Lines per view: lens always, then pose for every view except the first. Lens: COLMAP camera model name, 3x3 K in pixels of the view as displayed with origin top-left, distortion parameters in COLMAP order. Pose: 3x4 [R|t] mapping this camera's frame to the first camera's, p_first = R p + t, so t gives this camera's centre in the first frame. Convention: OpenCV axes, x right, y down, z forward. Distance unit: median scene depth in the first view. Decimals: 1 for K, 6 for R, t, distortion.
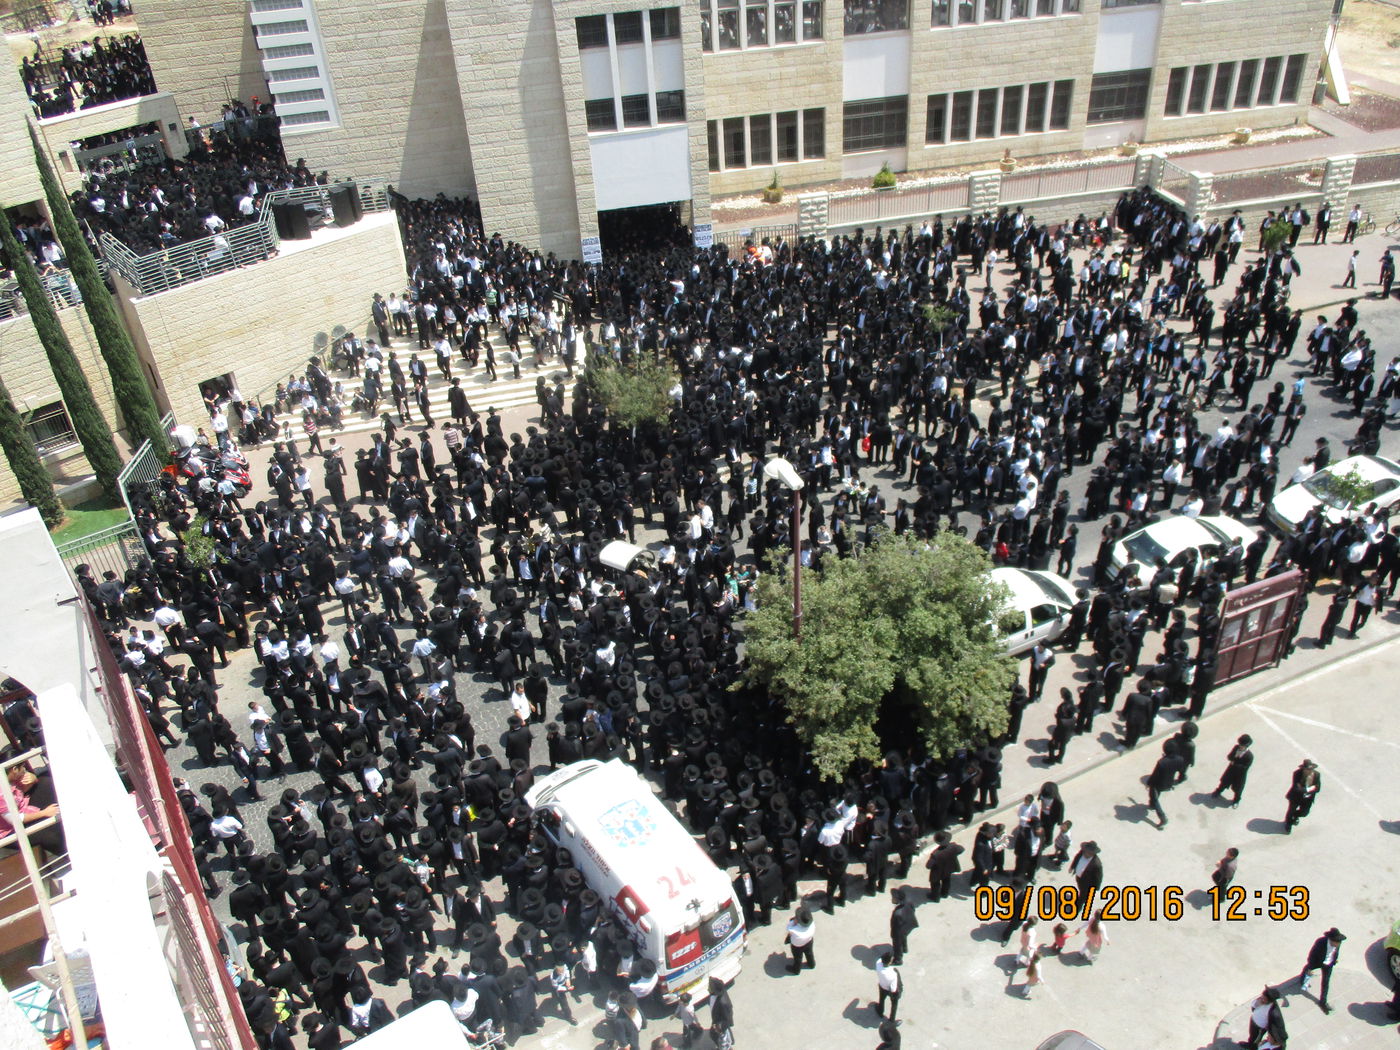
lens RADIAL K [[1189.9, 0, 698.2], [0, 1189.9, 508.9], [0, 0, 1]] dist [-0.016304, 0.007089]
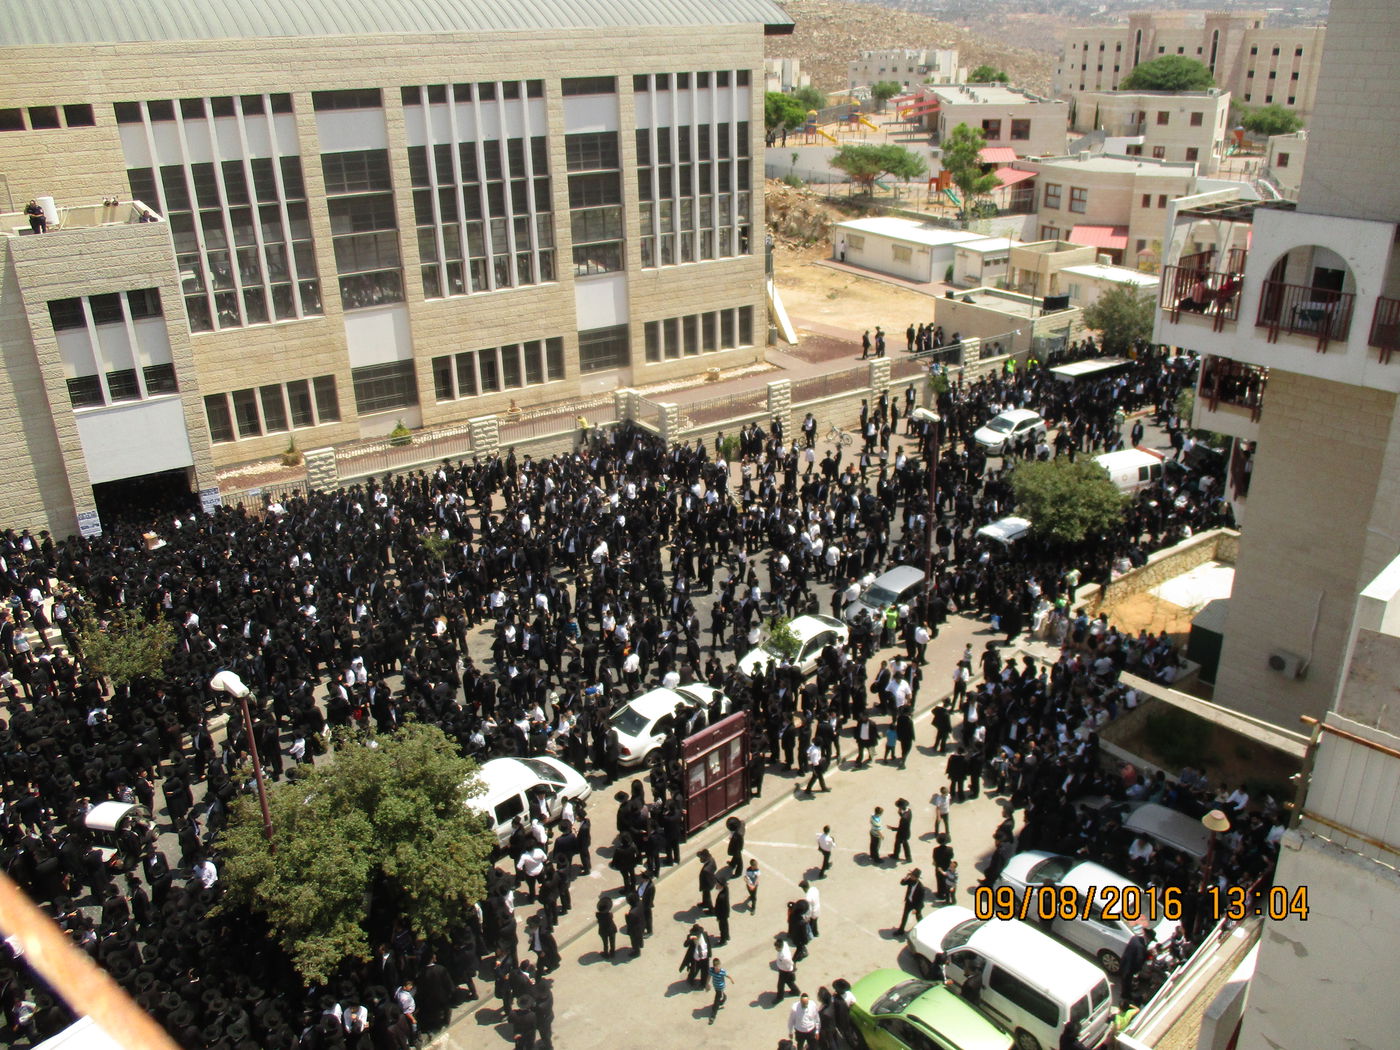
lens RADIAL K [[1189.9, 0, 698.2], [0, 1189.9, 508.9], [0, 0, 1]] dist [-0.016304, 0.007089]
pose [[0.939926, -0.102028, 0.325774, 0.067709], [0.171550, 0.966215, -0.192352, 0.046297], [-0.295142, 0.236684, 0.925674, -0.060274]]
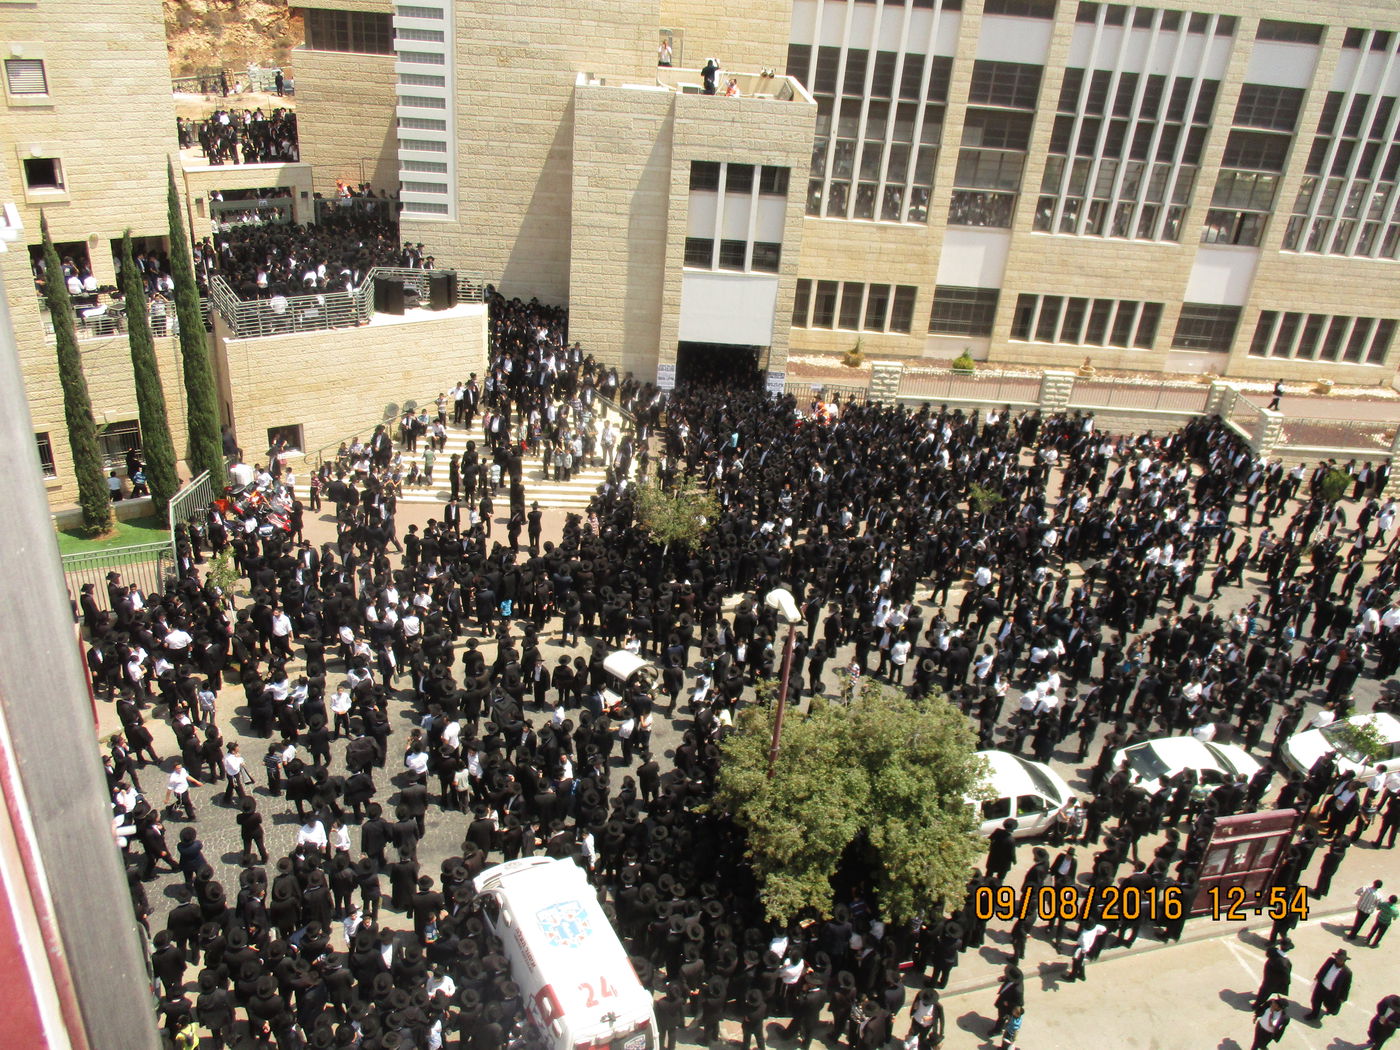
lens RADIAL K [[1189.9, 0, 698.2], [0, 1189.9, 508.9], [0, 0, 1]] dist [-0.016304, 0.007089]
pose [[0.980503, 0.186584, -0.061639, 0.023919], [-0.192832, 0.973967, -0.119178, 0.012932], [0.037798, 0.128741, 0.990958, -0.009810]]
